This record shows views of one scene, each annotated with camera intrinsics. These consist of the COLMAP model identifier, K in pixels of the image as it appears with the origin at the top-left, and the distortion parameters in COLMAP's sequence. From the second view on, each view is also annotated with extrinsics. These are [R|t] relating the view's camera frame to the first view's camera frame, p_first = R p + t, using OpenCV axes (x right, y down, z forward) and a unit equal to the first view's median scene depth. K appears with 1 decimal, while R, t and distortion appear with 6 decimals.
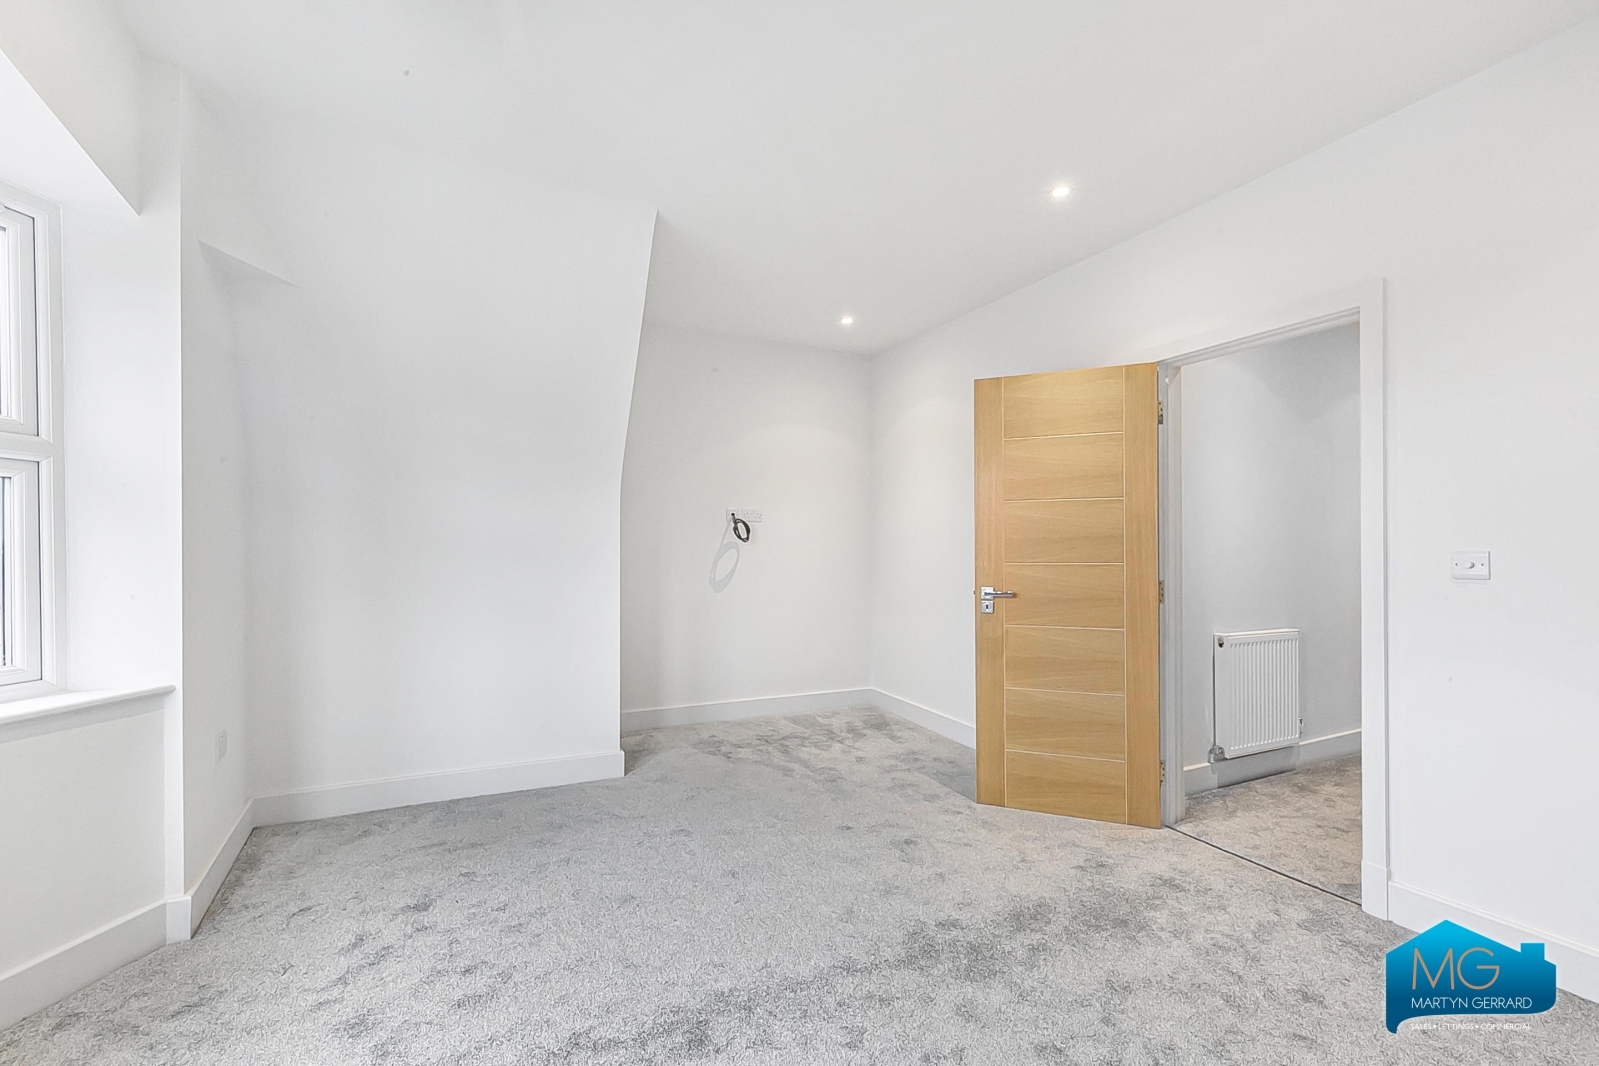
lens RADIAL K [[720.8, 0, 799.1], [0, 720.8, 536.9], [0, 0, 1]] dist [0.014592, 0.000365]
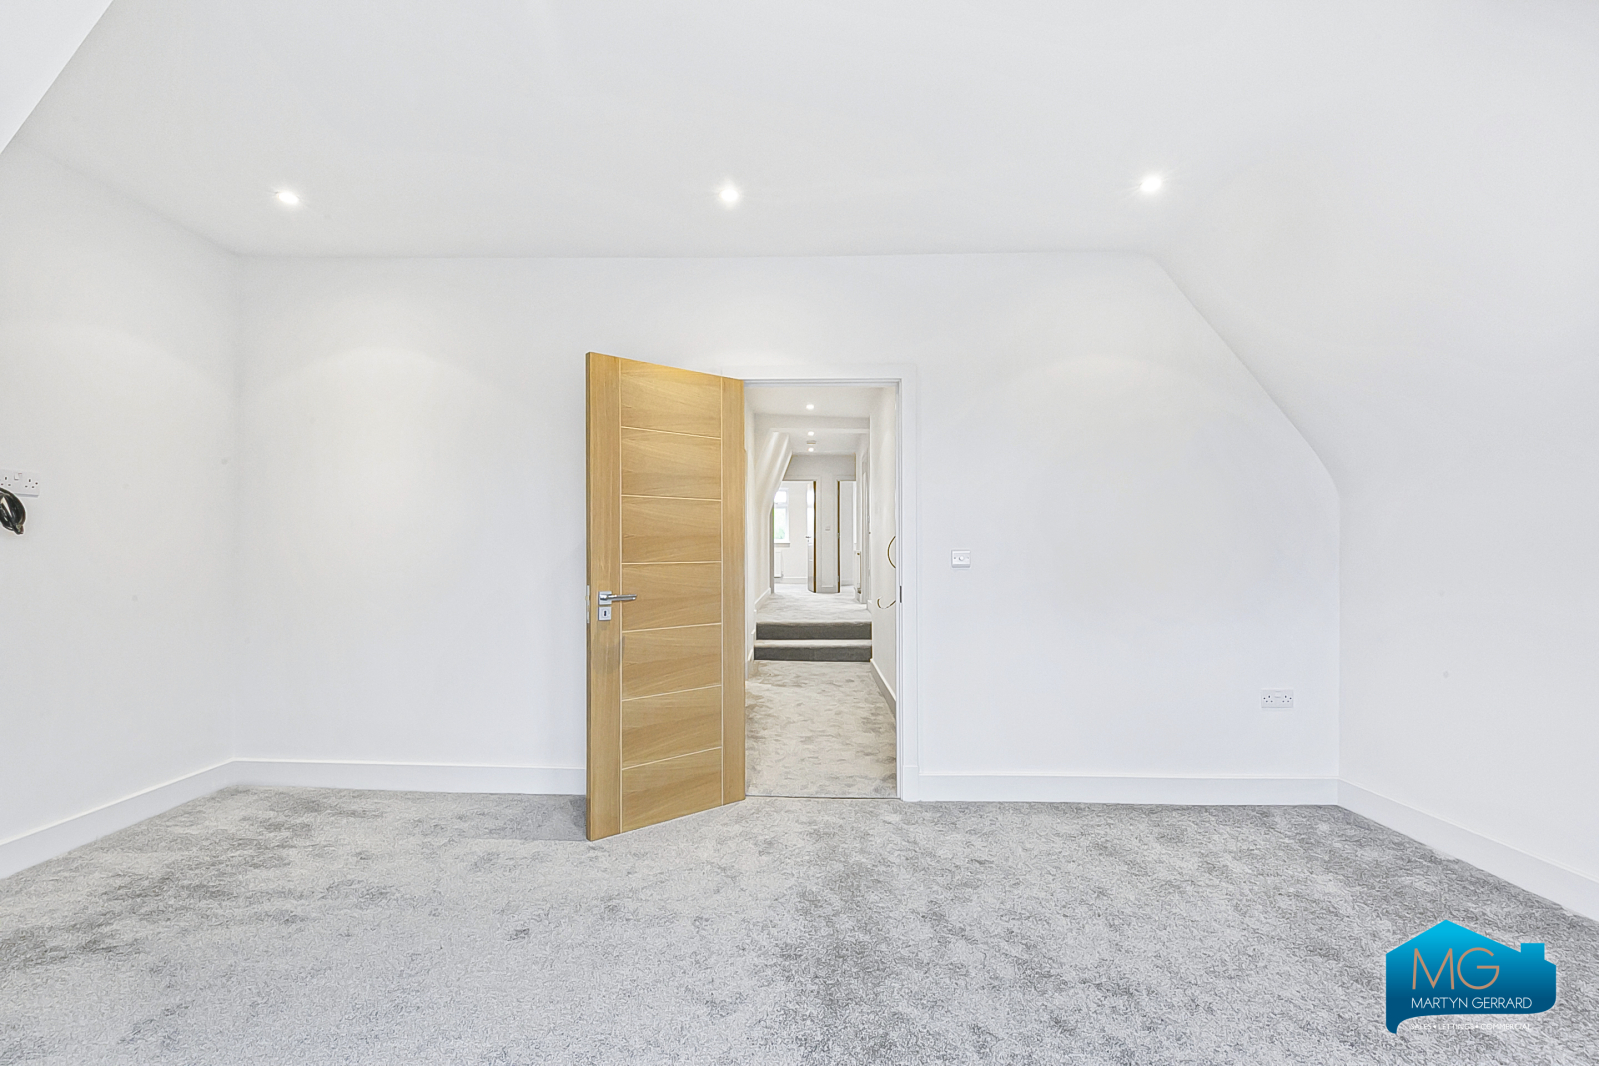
lens RADIAL K [[720.8, 0, 800.4], [0, 720.8, 539.0], [0, 0, 1]] dist [0.014592, 0.000365]
pose [[0.458906, 0.010048, 0.888428, -0.418719], [-0.011533, 0.999919, -0.005351, 0.008120], [-0.888410, -0.007791, 0.458984, 0.387664]]
